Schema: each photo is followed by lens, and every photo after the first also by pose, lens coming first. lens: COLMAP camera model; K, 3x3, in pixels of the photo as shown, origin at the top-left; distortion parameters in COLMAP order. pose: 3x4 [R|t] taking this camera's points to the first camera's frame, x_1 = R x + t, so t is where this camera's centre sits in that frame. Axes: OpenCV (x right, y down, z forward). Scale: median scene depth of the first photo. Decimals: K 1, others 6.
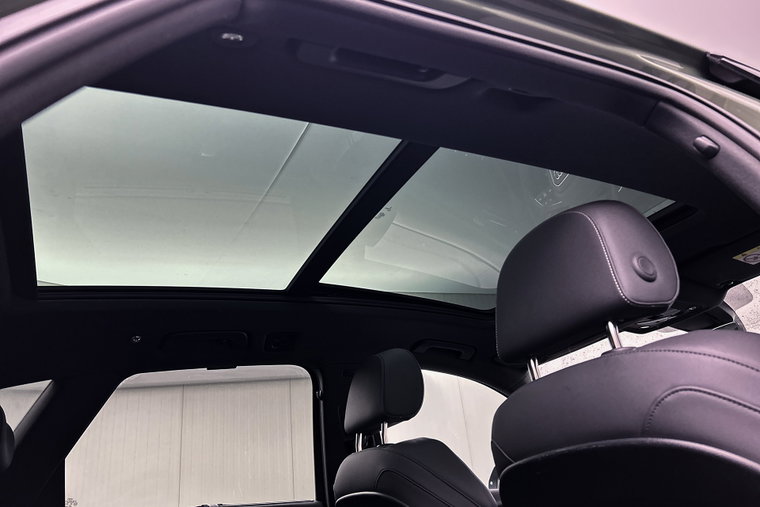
lens RADIAL K [[570.7, 0, 376.7], [0, 570.7, 261.1], [0, 0, 1]] dist [0.058677, -0.094418]
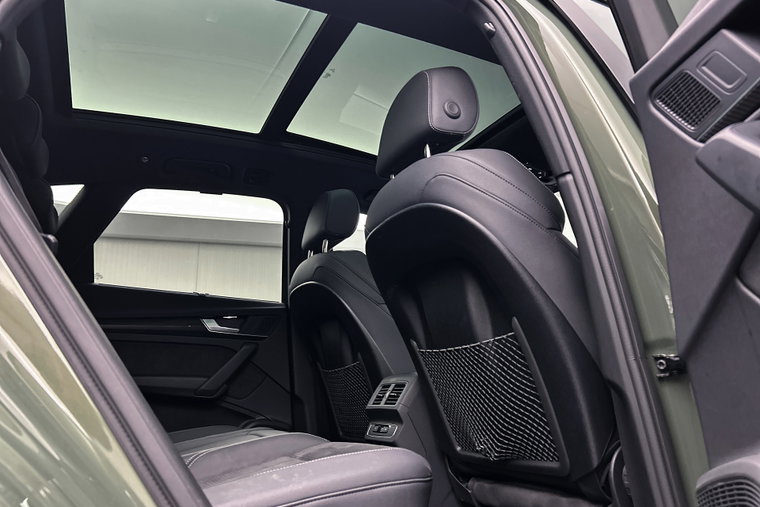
lens RADIAL K [[570.7, 0, 376.7], [0, 570.7, 261.1], [0, 0, 1]] dist [0.058677, -0.094418]
pose [[0.995826, 0.084454, -0.034610, 0.212570], [-0.076611, 0.979563, 0.185974, 0.085391], [0.049609, -0.182546, 0.981945, -0.380267]]
